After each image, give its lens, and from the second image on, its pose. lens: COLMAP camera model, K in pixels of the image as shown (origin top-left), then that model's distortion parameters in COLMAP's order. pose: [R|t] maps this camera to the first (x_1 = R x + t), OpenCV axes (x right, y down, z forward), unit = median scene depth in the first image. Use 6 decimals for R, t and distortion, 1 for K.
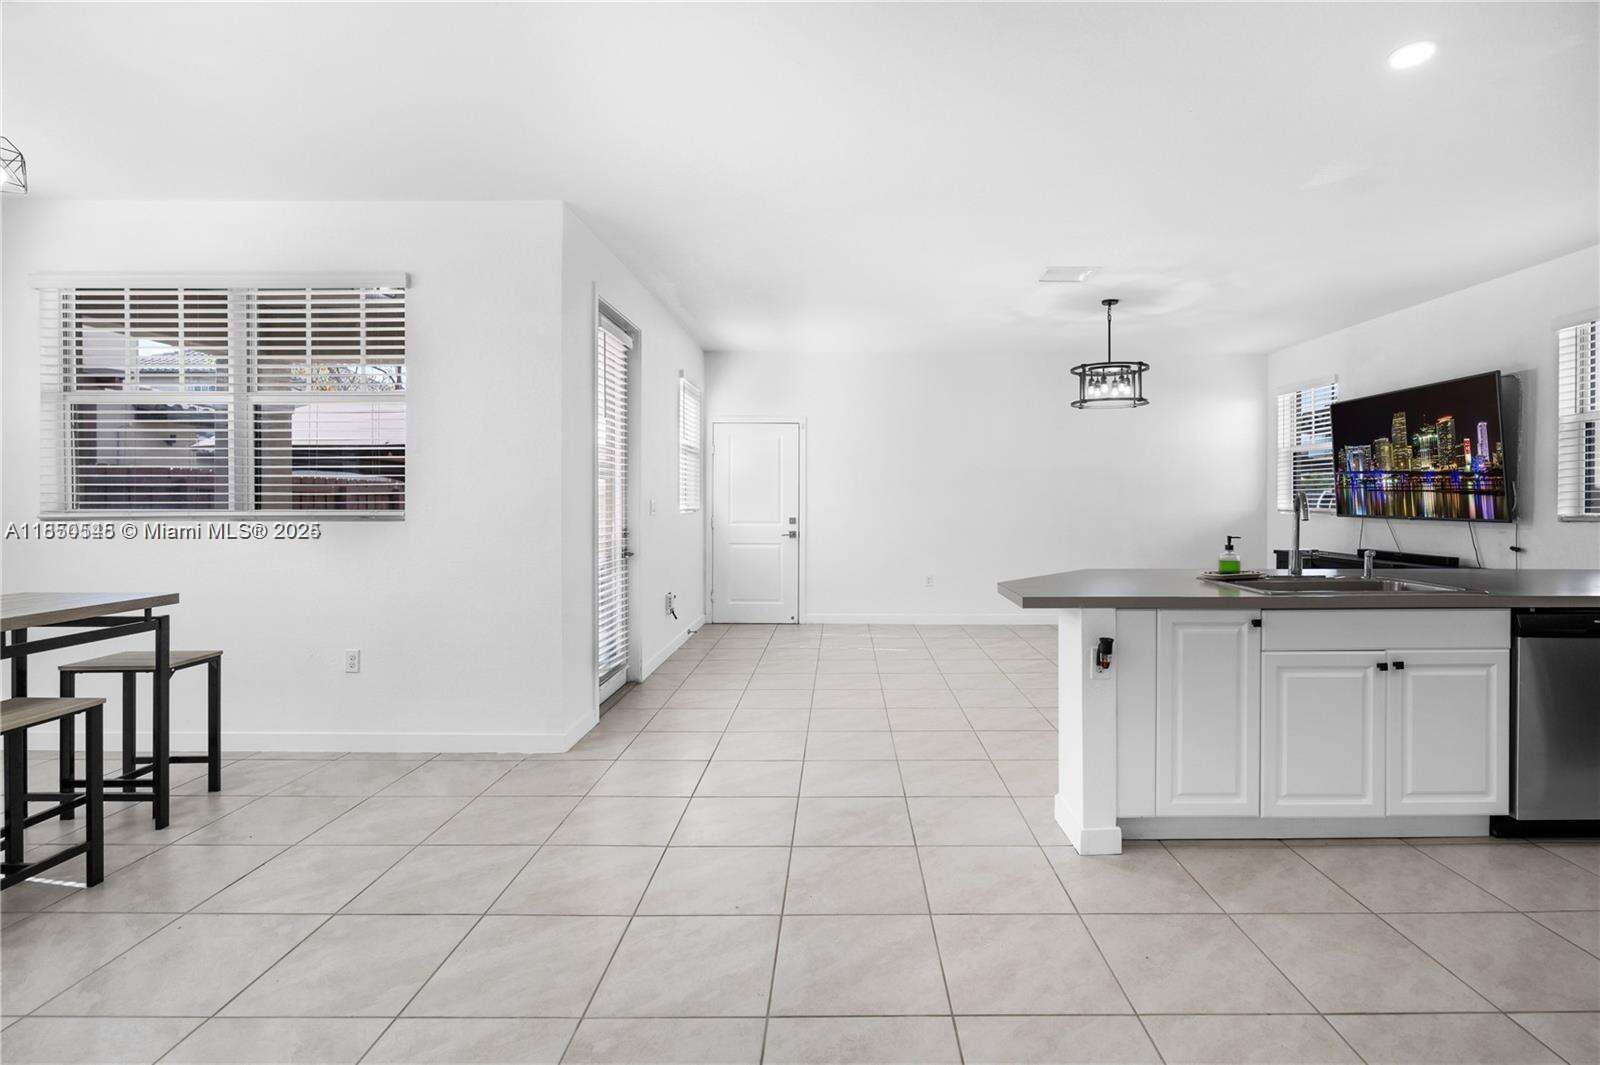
lens RADIAL K [[756.7, 0, 825.7], [0, 756.7, 504.6], [0, 0, 1]] dist [0.000259, -0.000214]
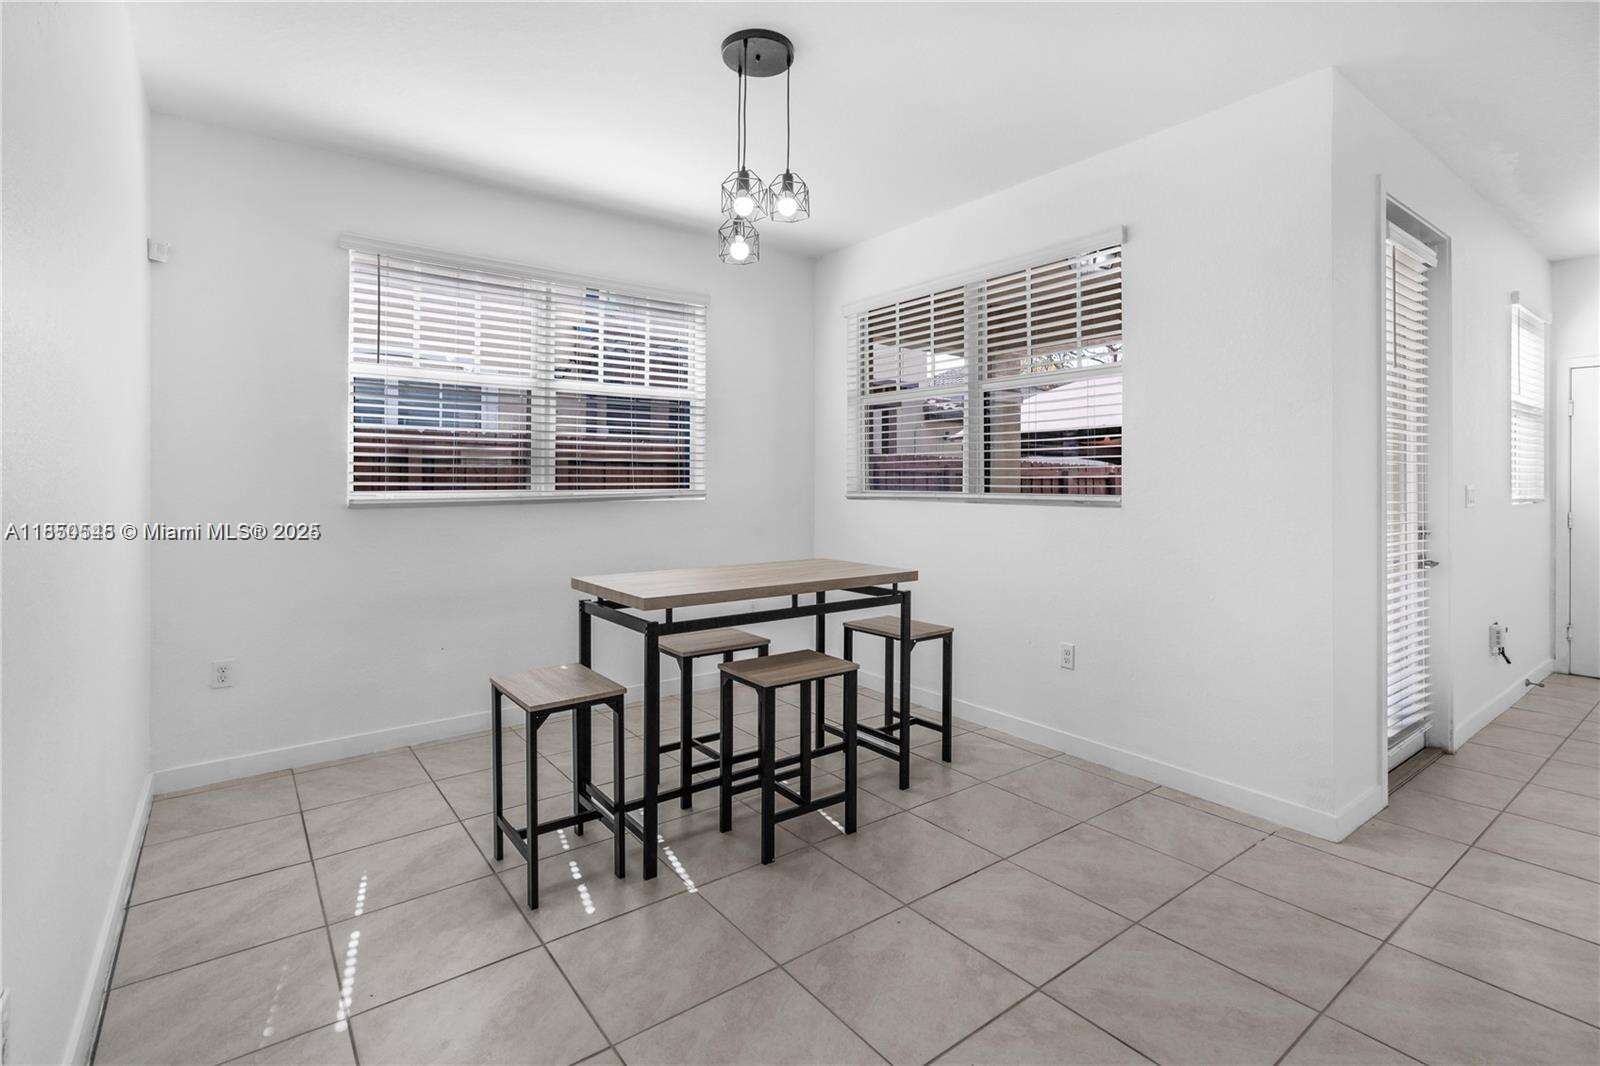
lens RADIAL K [[741.4, 0, 800.9], [0, 741.4, 475.7], [0, 0, 1]] dist [0.002462, 0.000999]
pose [[0.608963, -0.004234, -0.793187, -0.077646], [-0.009567, 0.999874, -0.012683, -0.000791], [0.793141, 0.015312, 0.608846, 0.140655]]
